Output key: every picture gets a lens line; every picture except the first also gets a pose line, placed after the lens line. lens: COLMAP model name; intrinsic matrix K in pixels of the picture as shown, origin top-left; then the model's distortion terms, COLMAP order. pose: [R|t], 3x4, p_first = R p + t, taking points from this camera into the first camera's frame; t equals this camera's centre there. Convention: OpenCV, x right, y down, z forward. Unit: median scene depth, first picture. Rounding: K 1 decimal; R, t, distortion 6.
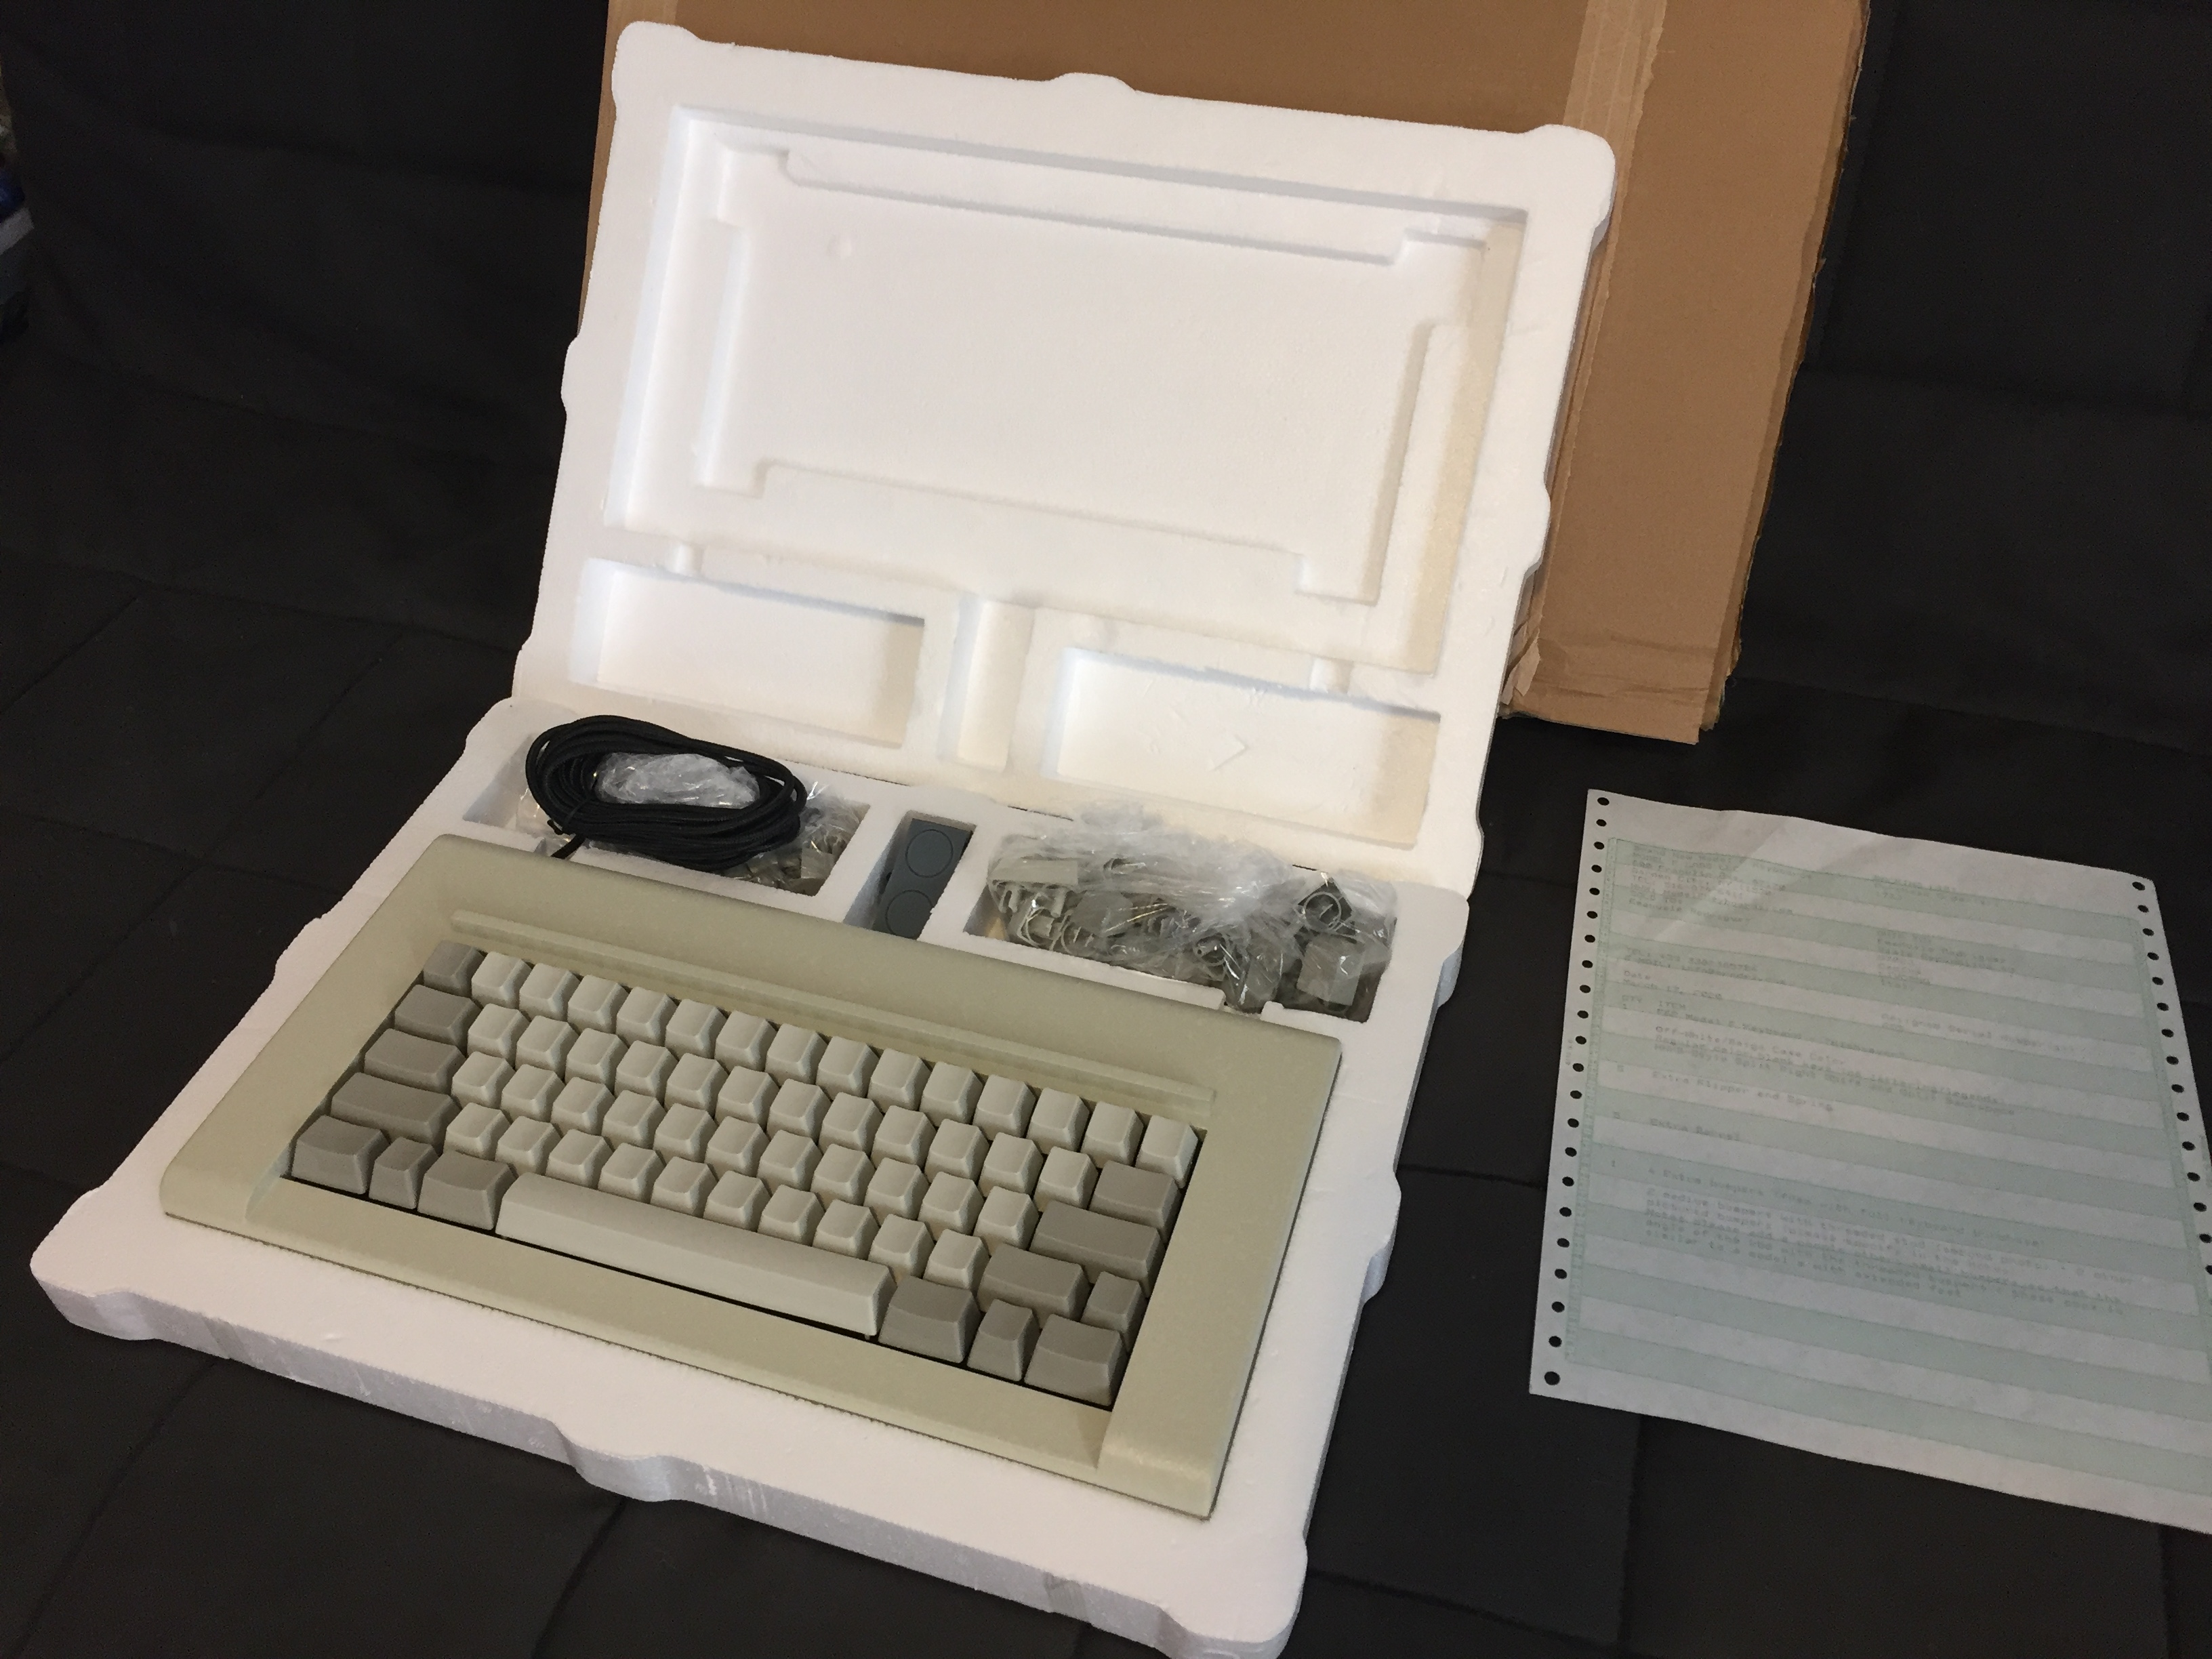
lens RADIAL K [[1856.9, 0, 1105.4], [0, 1856.9, 836.9], [0, 0, 1]] dist [0.035611, -0.002177]
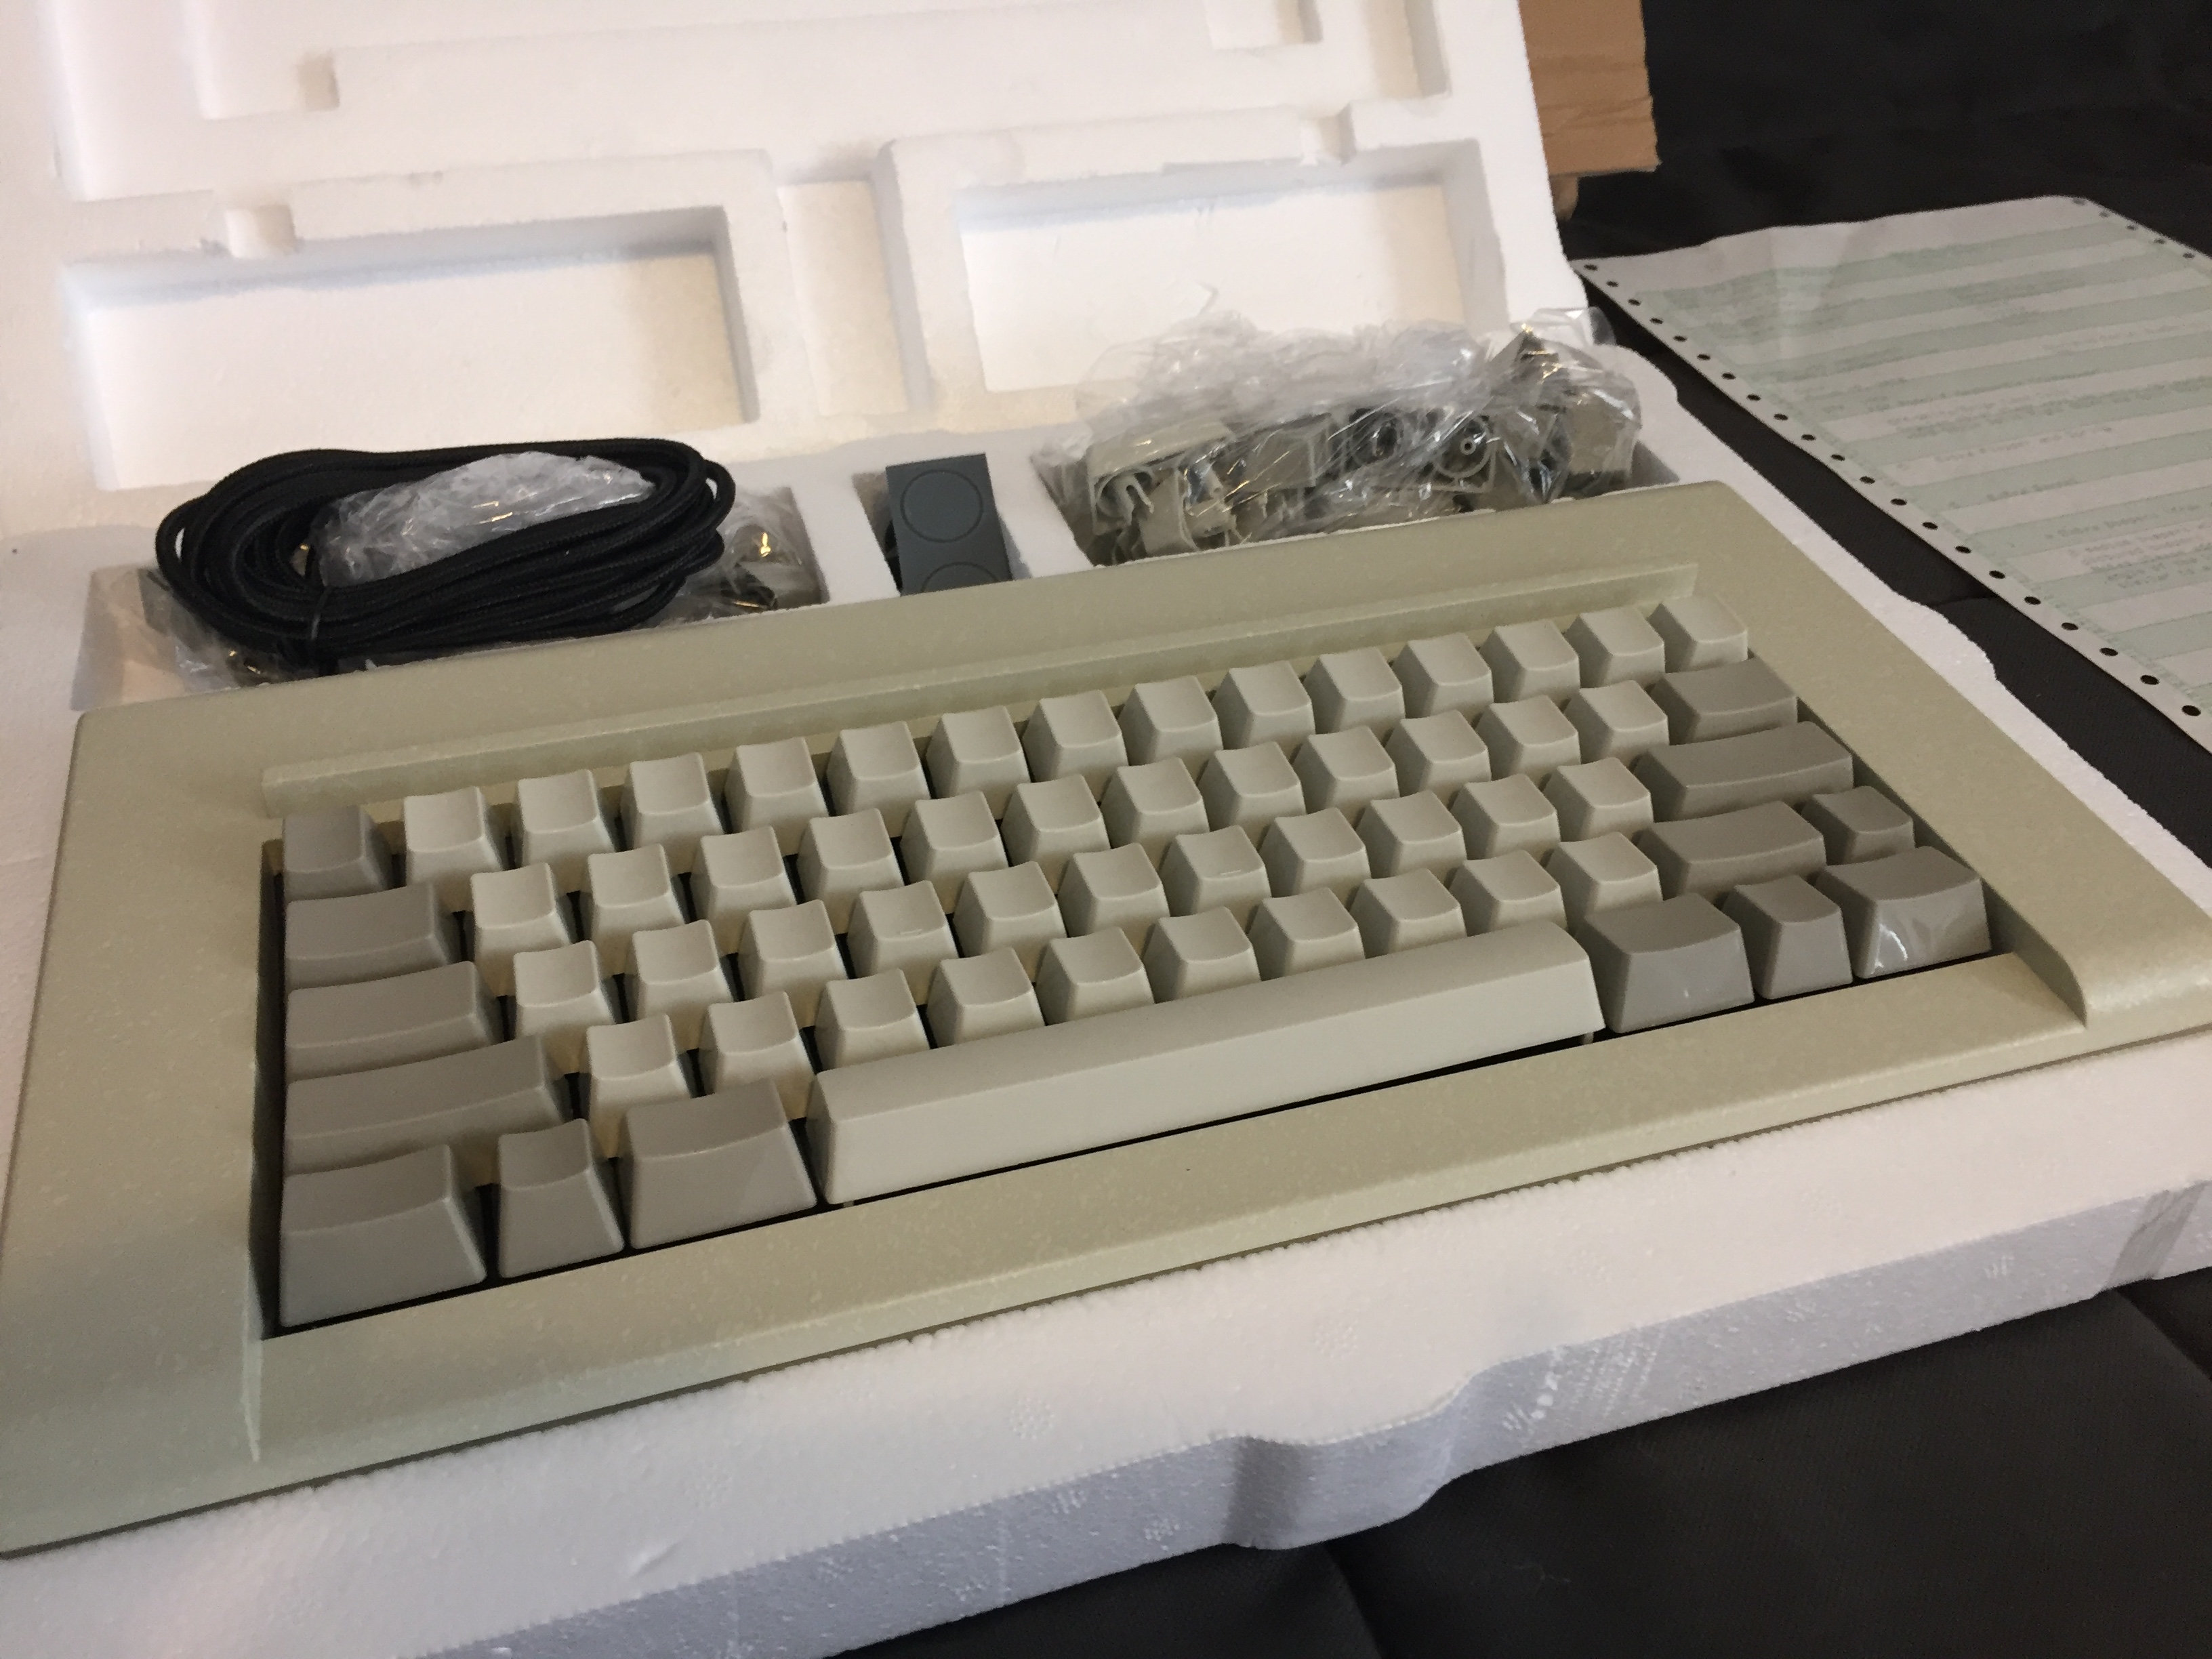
lens RADIAL K [[1856.9, 0, 1100.2], [0, 1856.9, 818.7], [0, 0, 1]] dist [0.035611, -0.002177]
pose [[0.815712, -0.330083, 0.475036, -0.392521], [0.363983, 0.931146, 0.021999, 0.115613], [-0.449589, 0.154960, 0.879691, 0.461204]]
